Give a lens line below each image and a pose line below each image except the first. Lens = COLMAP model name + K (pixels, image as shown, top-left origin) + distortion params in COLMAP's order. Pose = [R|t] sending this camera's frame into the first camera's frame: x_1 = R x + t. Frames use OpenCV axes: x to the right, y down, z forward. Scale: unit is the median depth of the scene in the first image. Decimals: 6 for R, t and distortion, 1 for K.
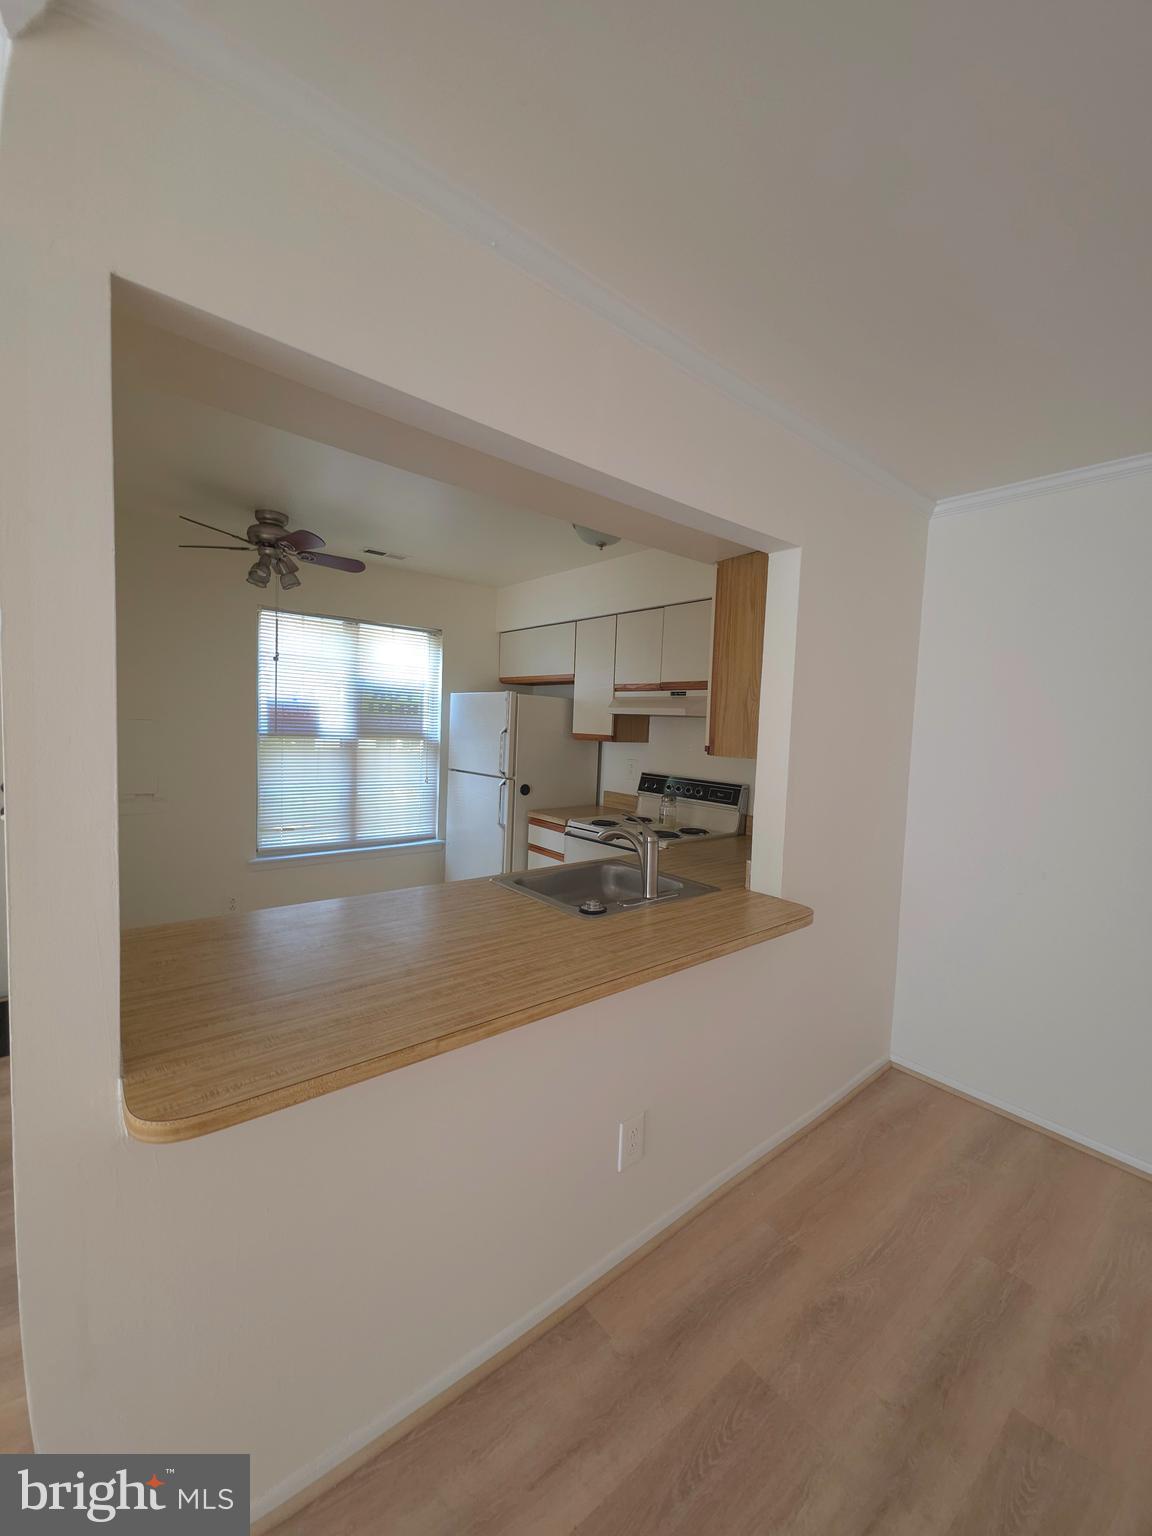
lens RADIAL K [[614.7, 0, 573.1], [0, 614.7, 764.0], [0, 0, 1]] dist [-0.001535, 0.000019]
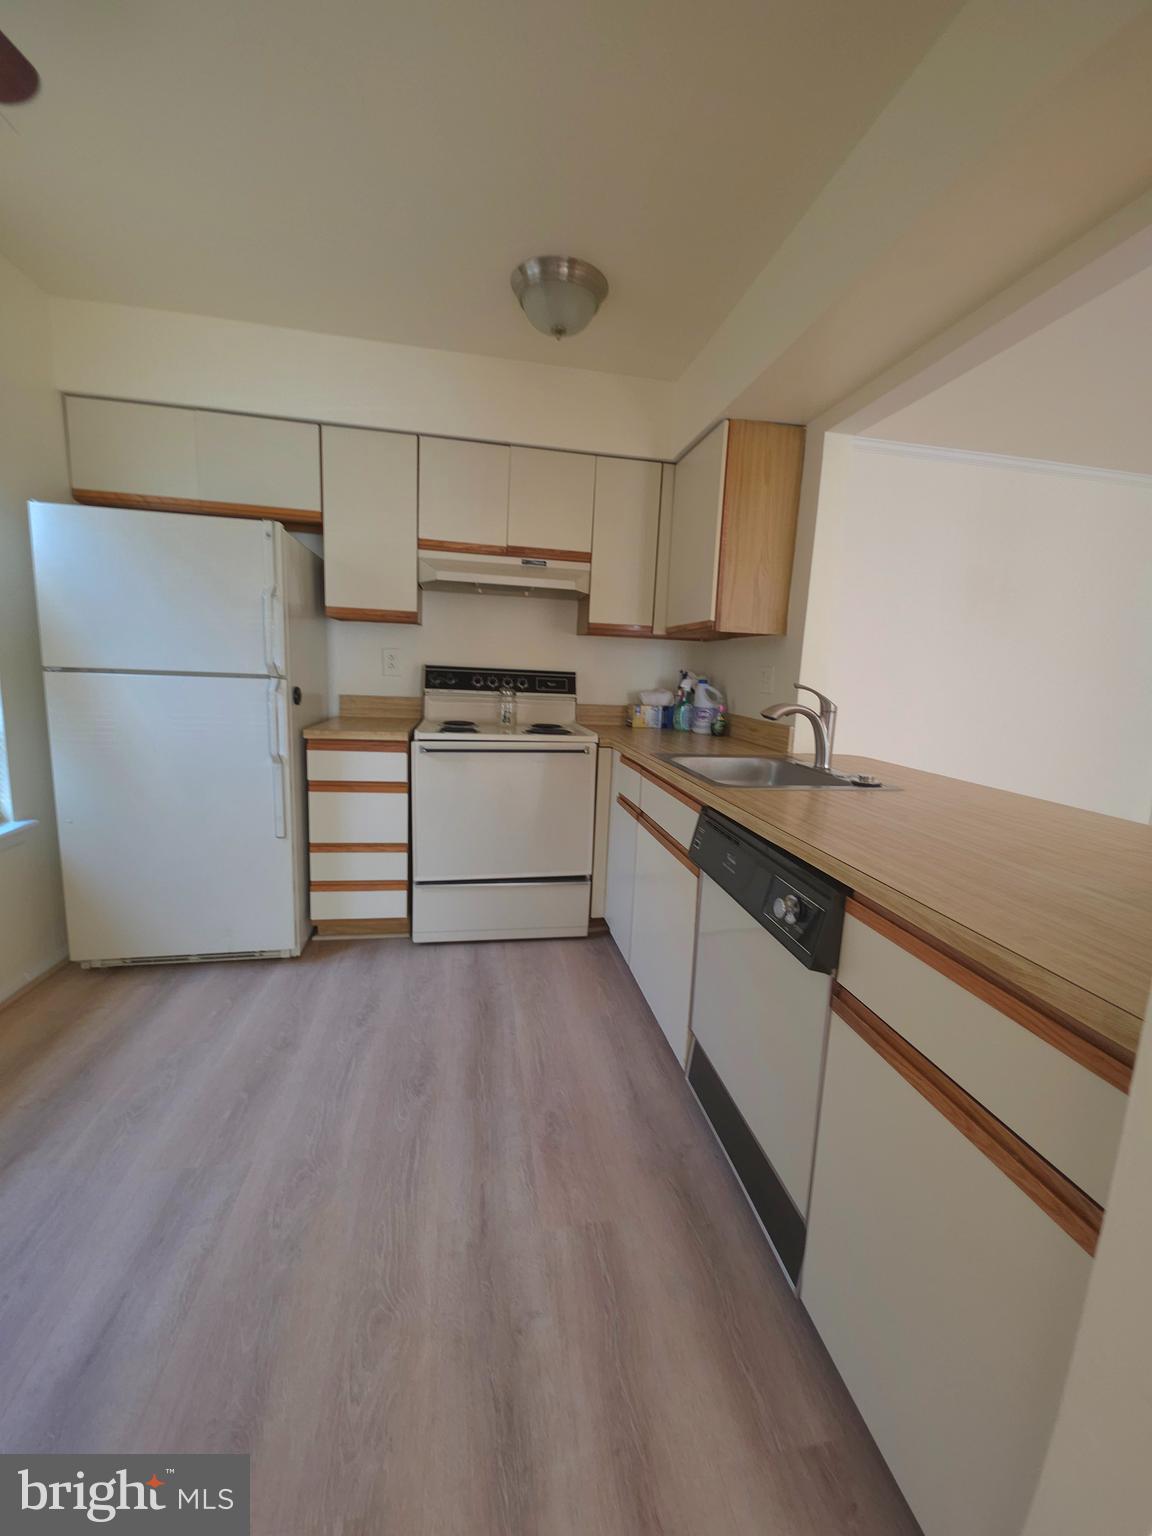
lens RADIAL K [[614.7, 0, 571.1], [0, 614.7, 765.5], [0, 0, 1]] dist [-0.001535, 0.000019]
pose [[0.468104, -0.153481, 0.870242, -0.522890], [0.032502, 0.987125, 0.156613, 0.025367], [-0.883075, -0.045026, 0.467066, 0.509520]]
